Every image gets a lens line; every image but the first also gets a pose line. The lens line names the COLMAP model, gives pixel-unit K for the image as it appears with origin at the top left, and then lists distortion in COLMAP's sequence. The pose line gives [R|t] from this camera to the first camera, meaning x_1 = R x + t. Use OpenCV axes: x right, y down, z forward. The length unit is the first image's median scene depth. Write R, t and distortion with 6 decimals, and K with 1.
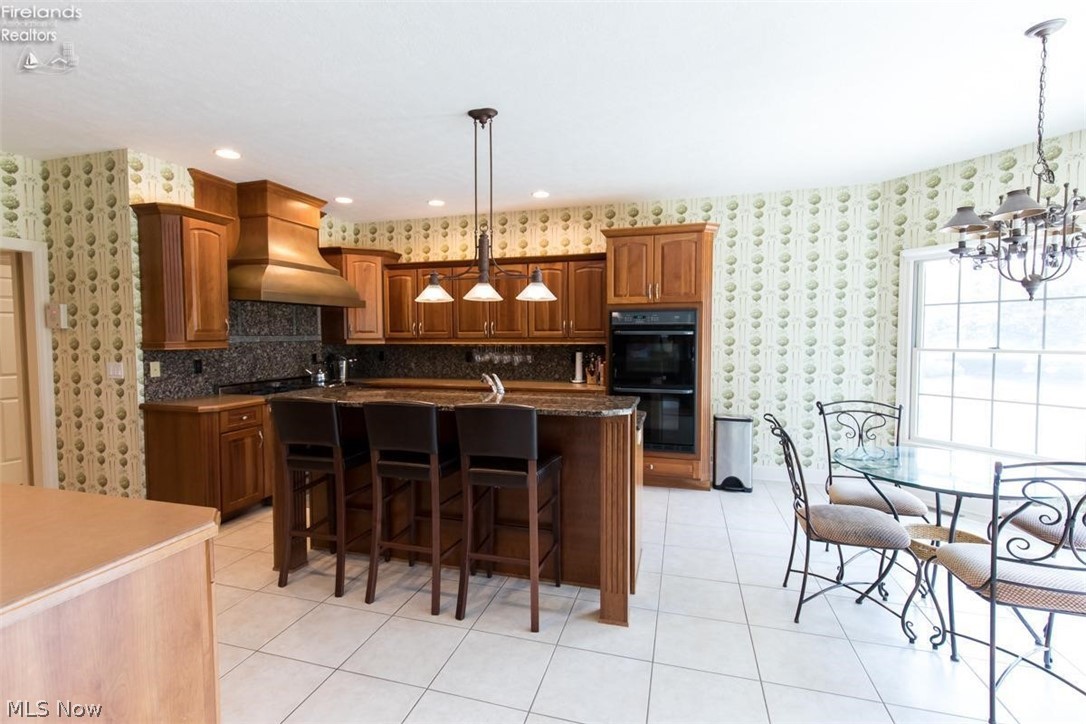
lens RADIAL K [[502.6, 0, 551.5], [0, 502.6, 355.4], [0, 0, 1]] dist [0.001702, 0.000073]
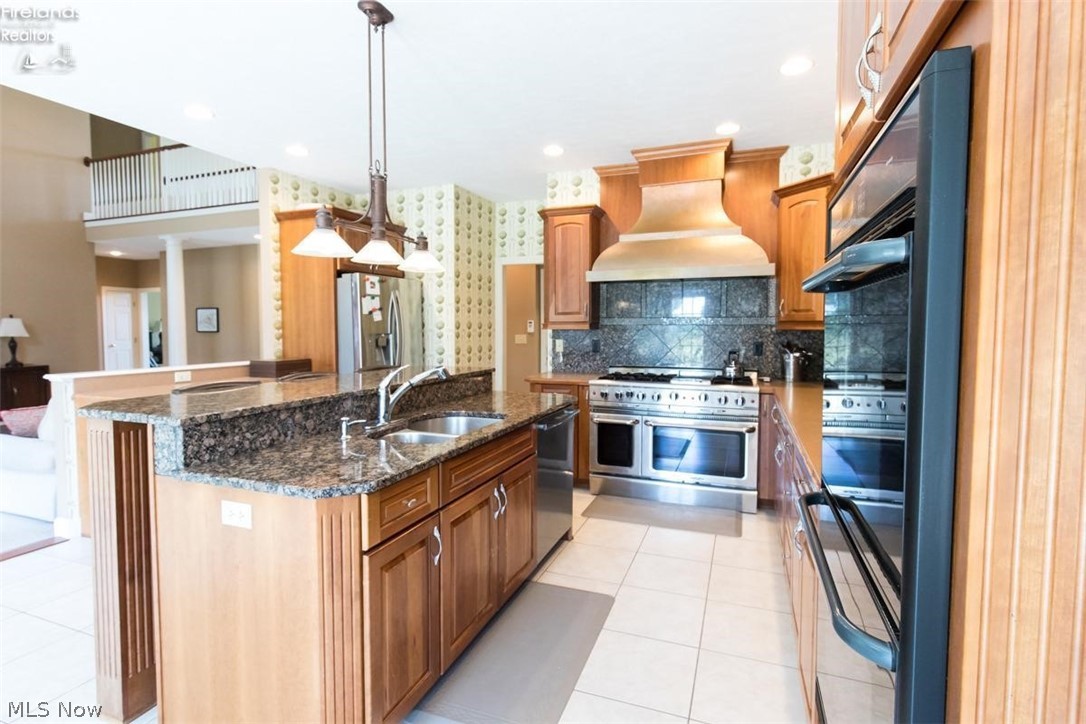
lens RADIAL K [[502.6, 0, 548.3], [0, 502.6, 354.6], [0, 0, 1]] dist [0.001702, 0.000073]
pose [[-0.107974, 0.057645, -0.992481, 0.374166], [-0.041473, 0.997187, 0.062431, -0.021802], [0.993288, 0.047902, -0.105279, 0.916681]]
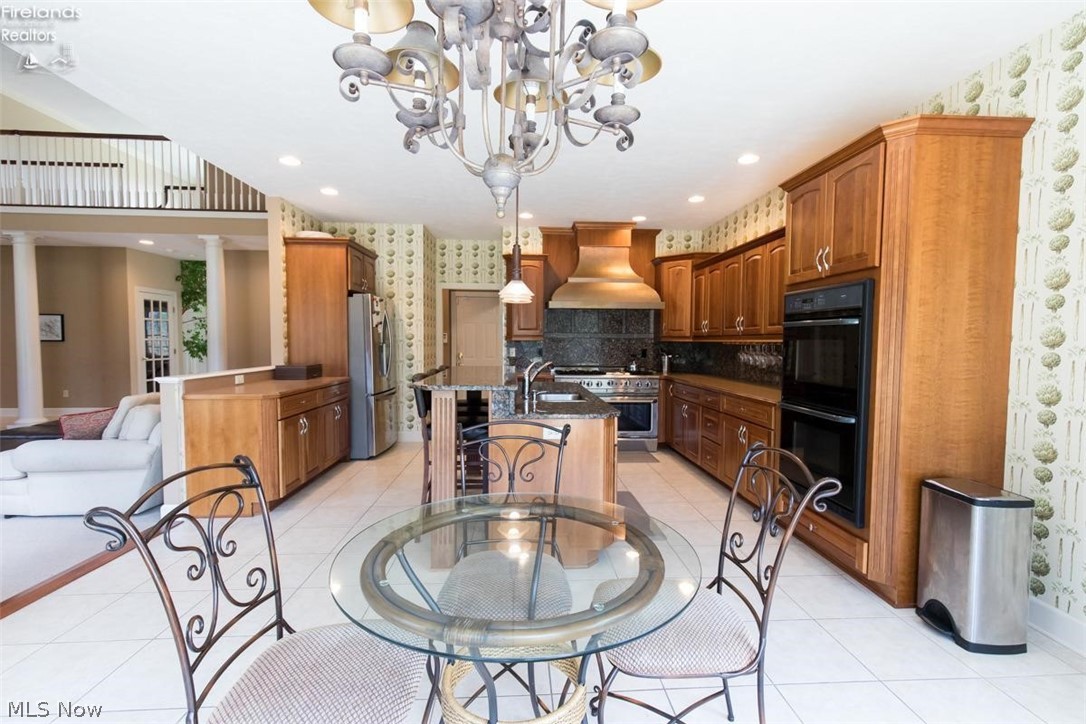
lens RADIAL K [[502.6, 0, 523.9], [0, 502.6, 363.8], [0, 0, 1]] dist [0.001702, 0.000073]
pose [[0.301472, 0.049307, -0.952199, 0.703641], [-0.048050, 0.998179, 0.036475, 0.002202], [0.952264, 0.034757, 0.303292, 0.433675]]
